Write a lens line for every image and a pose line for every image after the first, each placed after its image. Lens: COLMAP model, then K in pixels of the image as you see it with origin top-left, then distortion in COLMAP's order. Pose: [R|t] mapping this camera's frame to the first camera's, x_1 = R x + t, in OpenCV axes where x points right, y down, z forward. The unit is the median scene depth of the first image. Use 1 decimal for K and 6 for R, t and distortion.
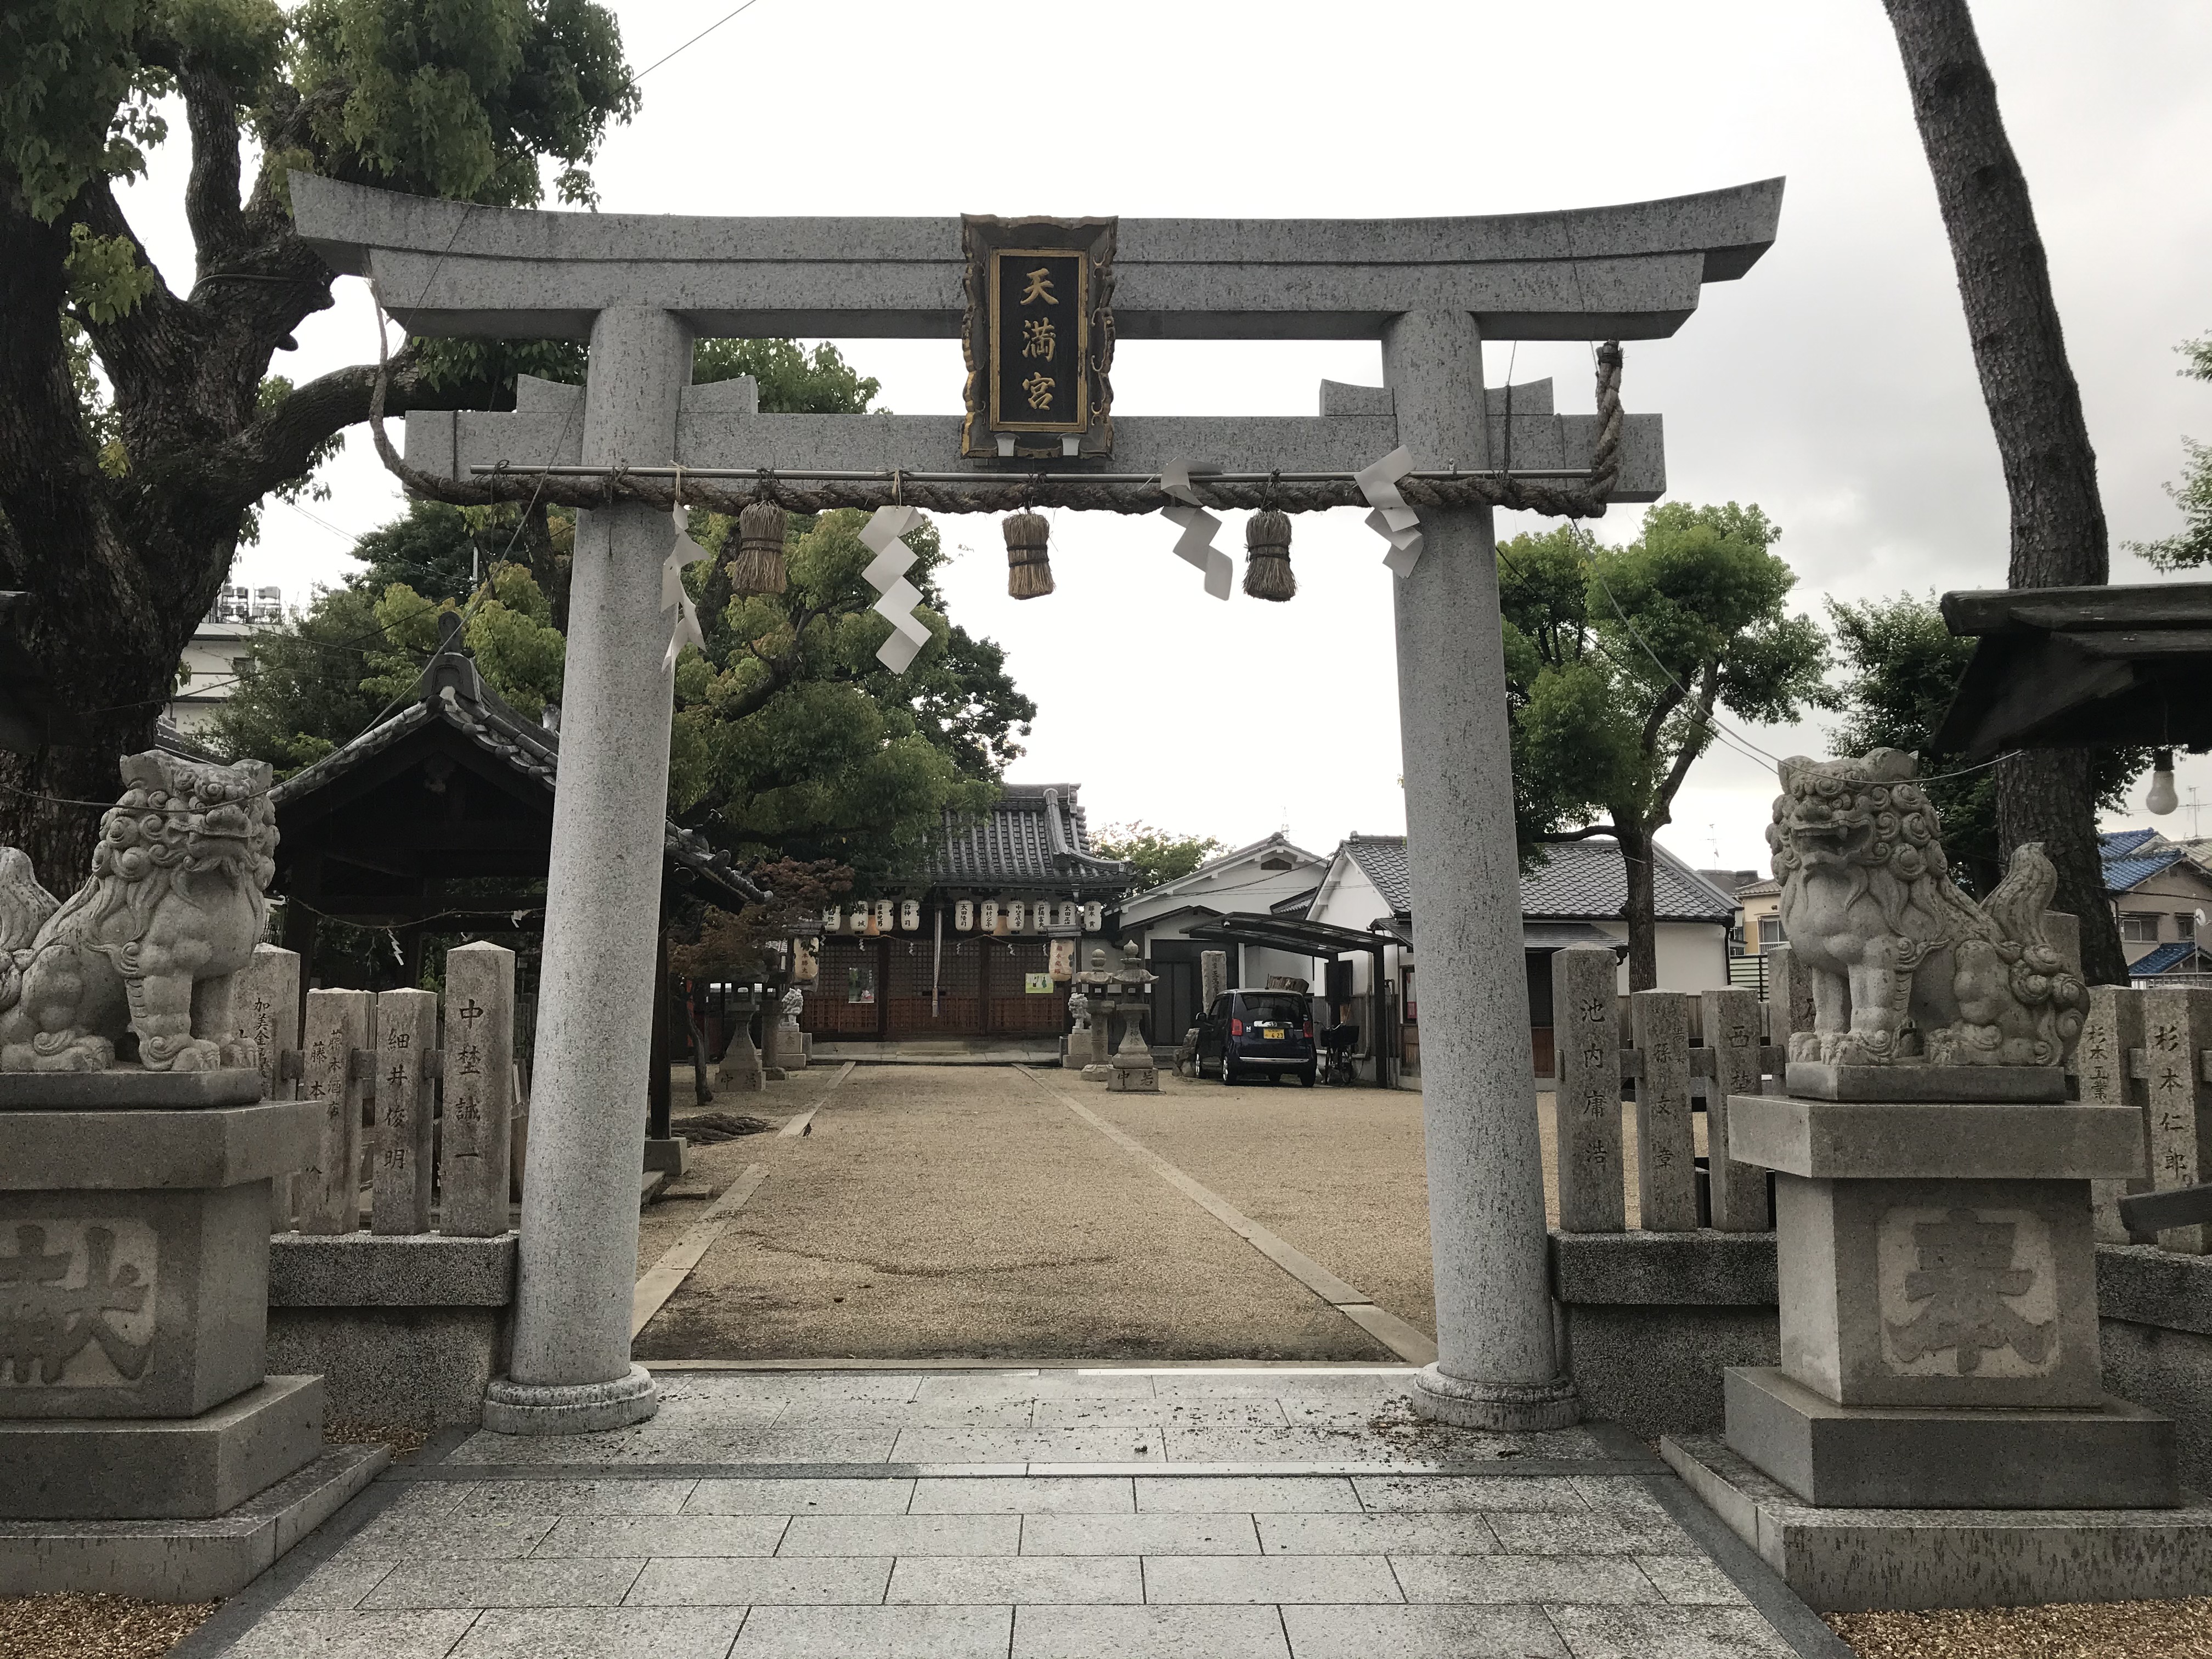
lens RADIAL K [[1814.2, 0, 1106.0], [0, 1814.2, 829.5], [0, 0, 1]] dist [0.016837, -0.002432]
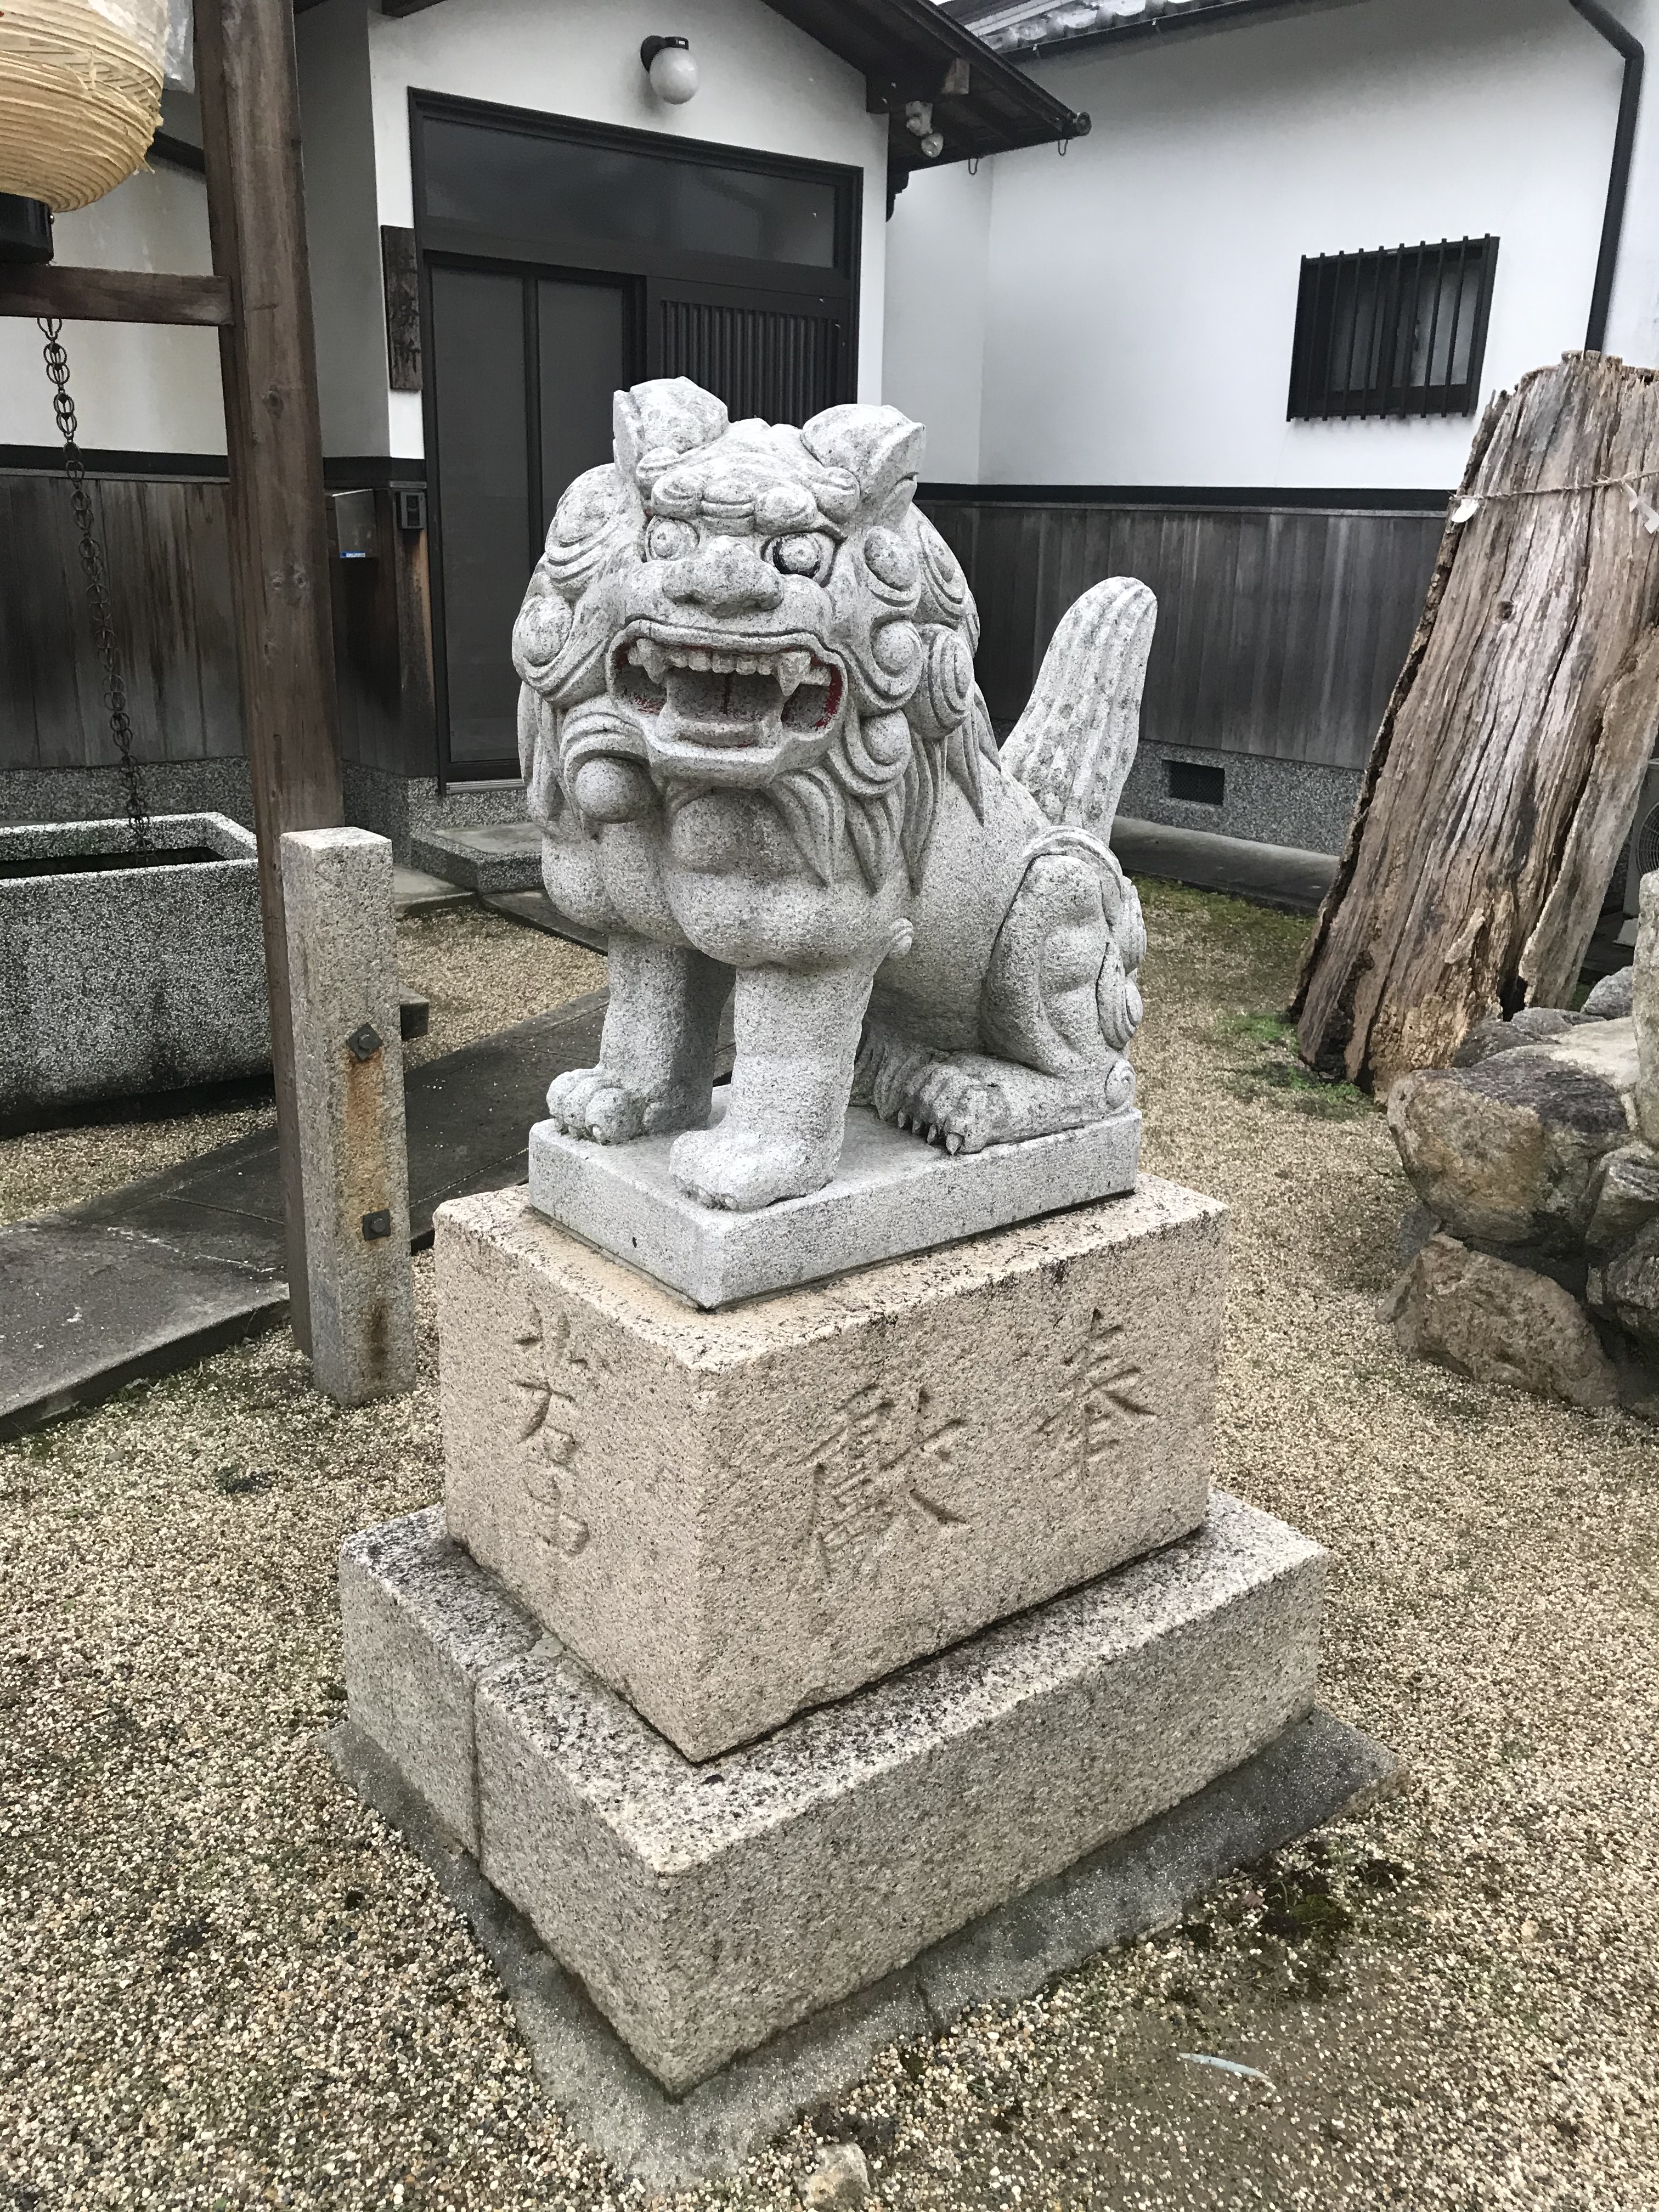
lens RADIAL K [[1814.2, 0, 829.5], [0, 1814.2, 1106.0], [0, 0, 1]] dist [0.016837, -0.002432]
pose [[0.858524, -0.132079, 0.495471, -0.033441], [-0.084355, 0.916714, 0.390537, 0.078800], [-0.505787, -0.377081, 0.775880, 0.862127]]
